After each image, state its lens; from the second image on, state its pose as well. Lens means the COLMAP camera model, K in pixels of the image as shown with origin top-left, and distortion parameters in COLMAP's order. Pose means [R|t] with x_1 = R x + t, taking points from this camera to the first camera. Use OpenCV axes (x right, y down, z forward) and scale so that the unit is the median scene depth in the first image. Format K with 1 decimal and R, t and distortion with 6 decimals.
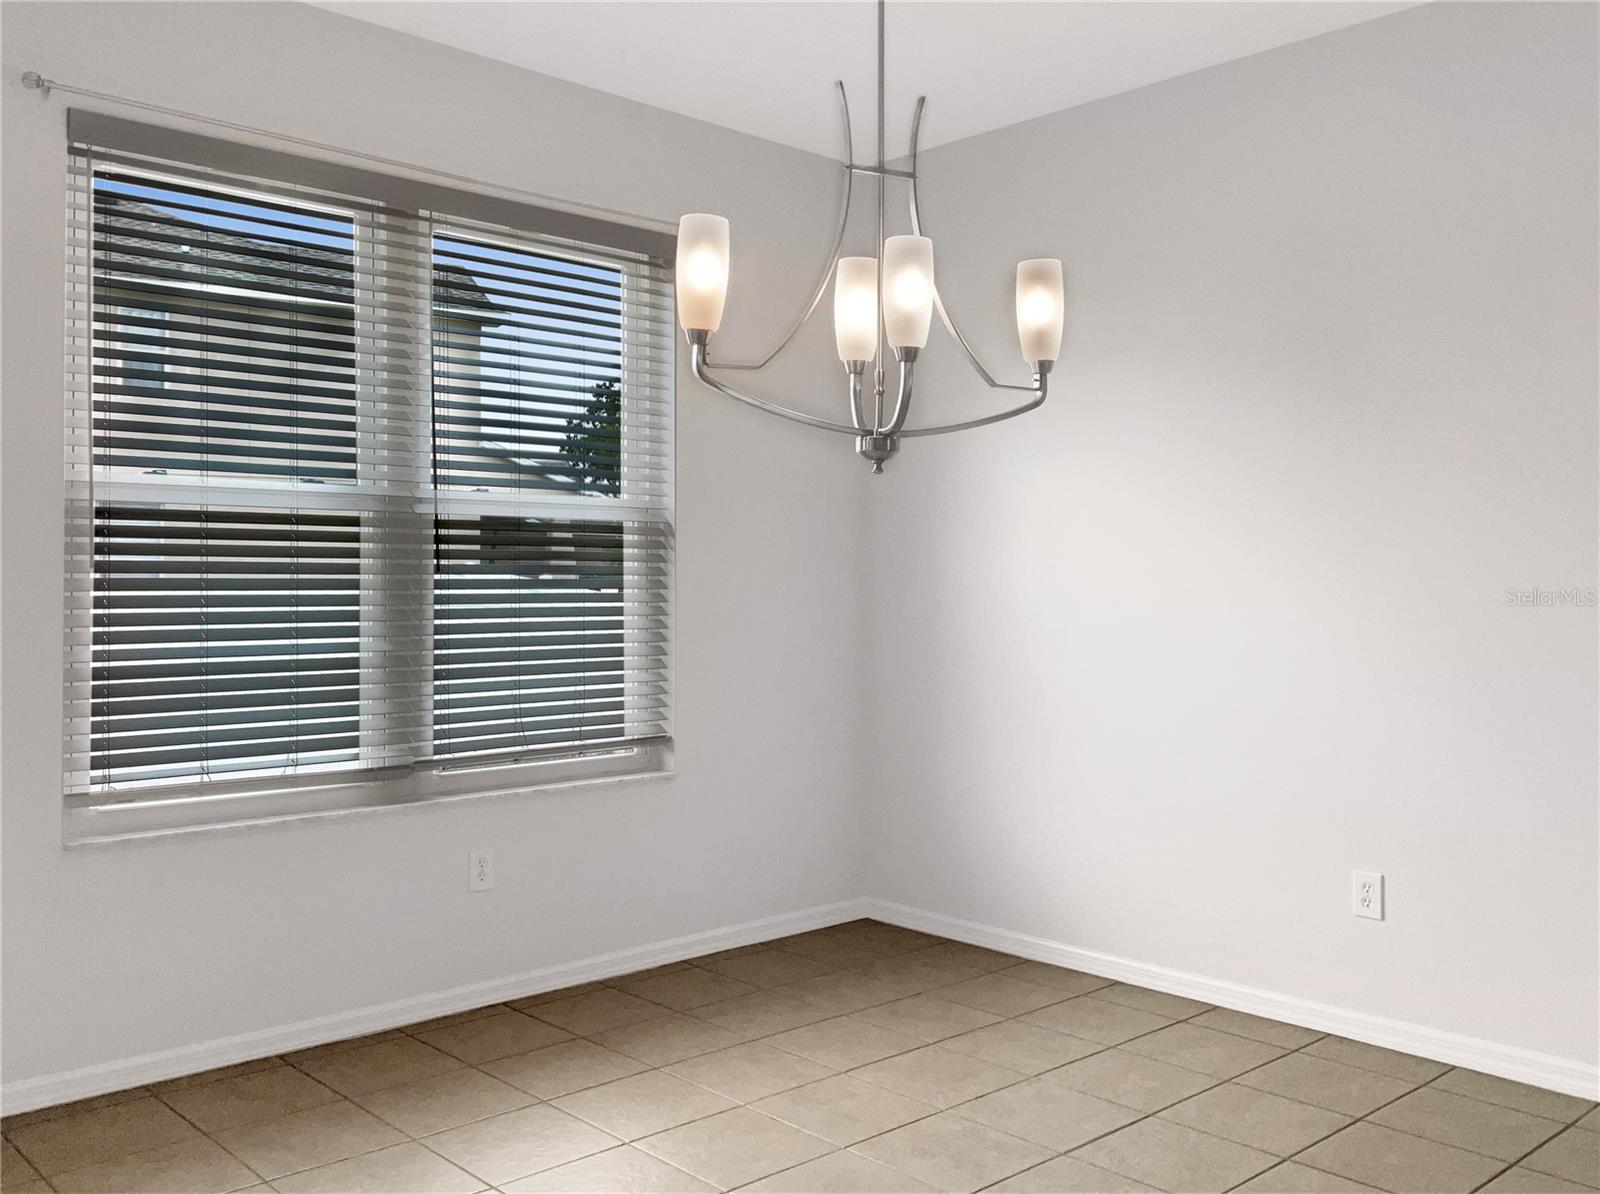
lens RADIAL K [[1363.6, 0, 803.5], [0, 1363.6, 588.8], [0, 0, 1]] dist [0.026548, -0.005326]
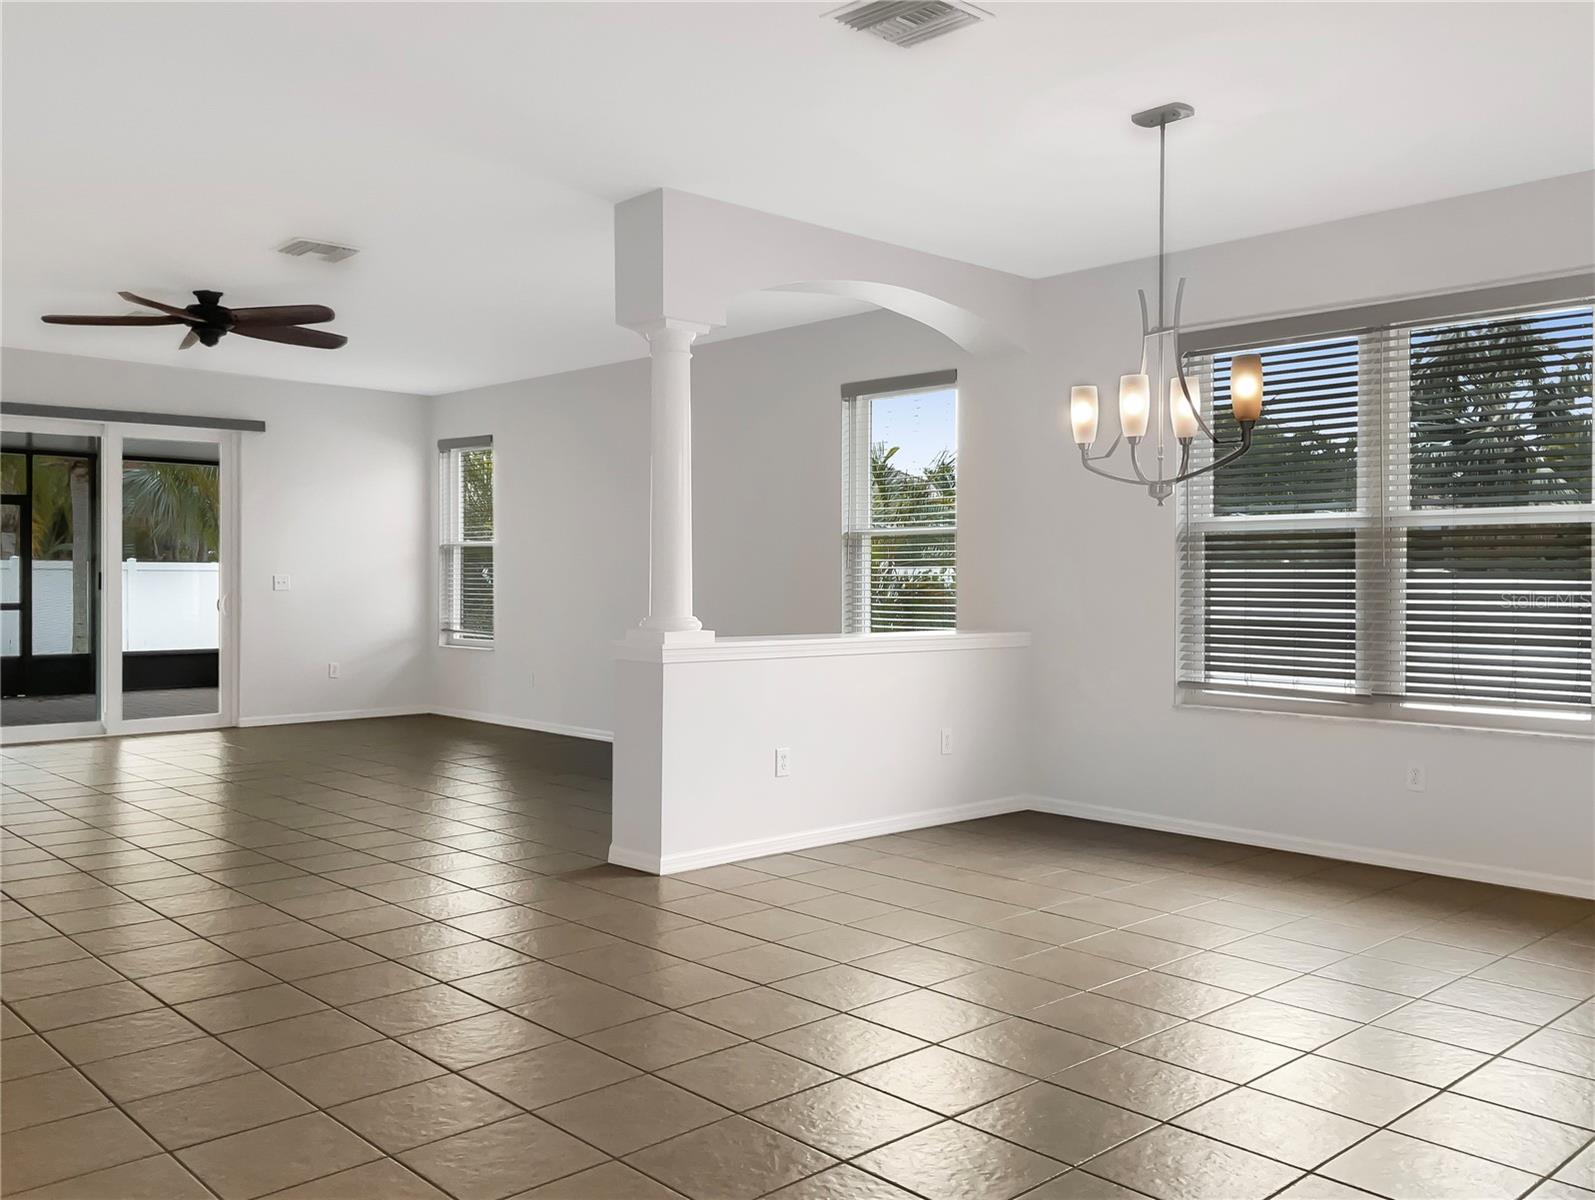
lens RADIAL K [[1359.4, 0, 801.7], [0, 1359.4, 596.3], [0, 0, 1]] dist [0.026548, -0.005326]
pose [[-0.027719, 0.007855, -0.999585, 1.244506], [-0.007256, 0.999941, 0.008059, 0.012343], [0.999589, 0.007477, -0.027660, 0.414269]]
